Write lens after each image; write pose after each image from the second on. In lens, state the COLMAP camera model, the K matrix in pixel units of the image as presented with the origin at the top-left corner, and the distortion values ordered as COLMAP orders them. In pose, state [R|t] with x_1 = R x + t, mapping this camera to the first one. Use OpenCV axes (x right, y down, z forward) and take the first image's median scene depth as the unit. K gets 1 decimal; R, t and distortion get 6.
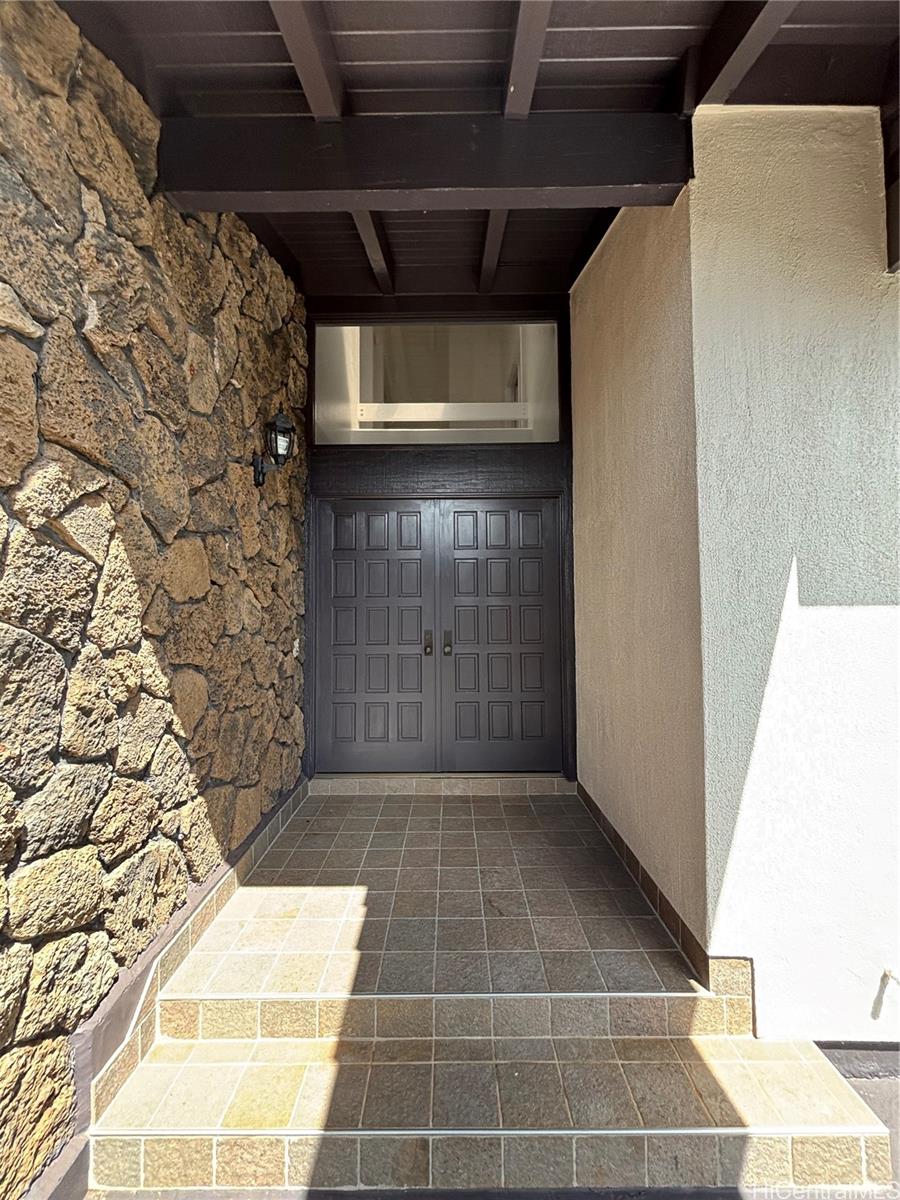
lens RADIAL K [[488.8, 0, 450.0], [0, 488.8, 600.0], [0, 0, 1]] dist [0.002298, 0.000615]
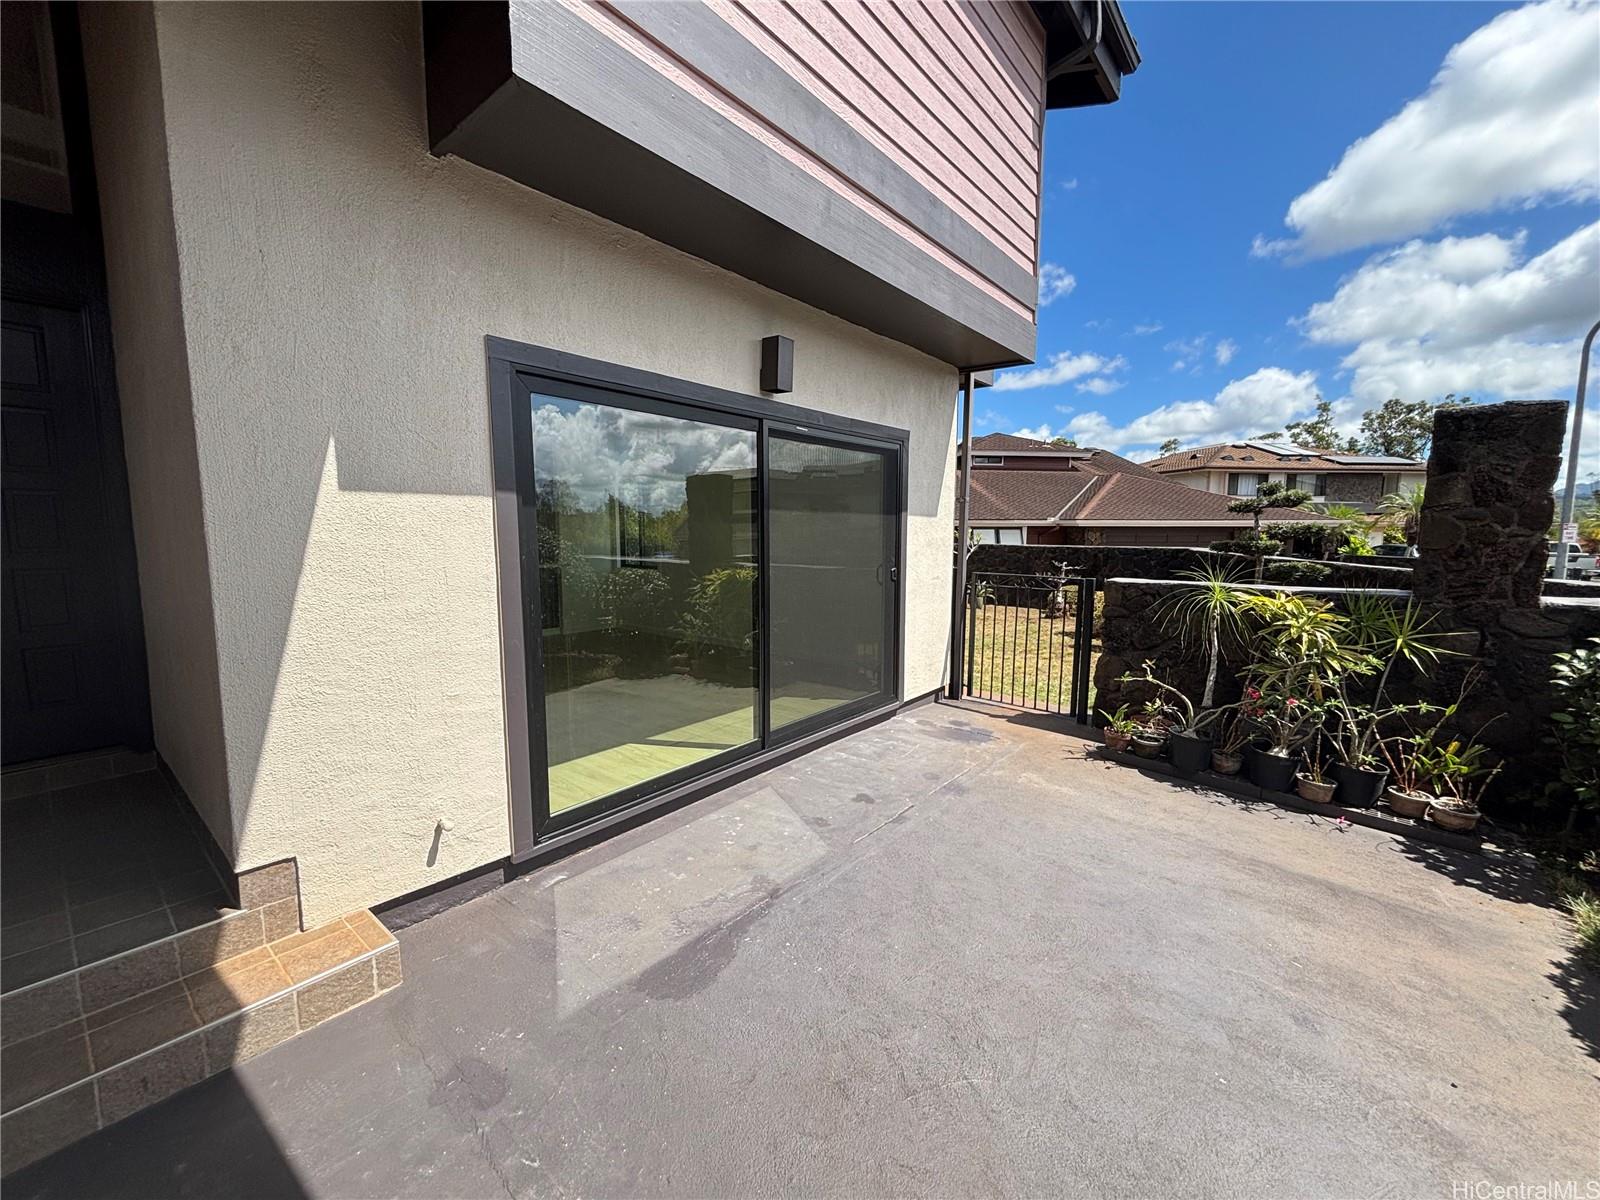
lens RADIAL K [[651.8, 0, 800.0], [0, 651.8, 600.0], [0, 0, 1]] dist [0.002298, 0.000615]
pose [[0.634009, -0.076771, 0.769505, 0.295983], [-0.033744, 0.991366, 0.126707, 0.032756], [-0.772589, -0.106299, 0.625945, -0.515392]]
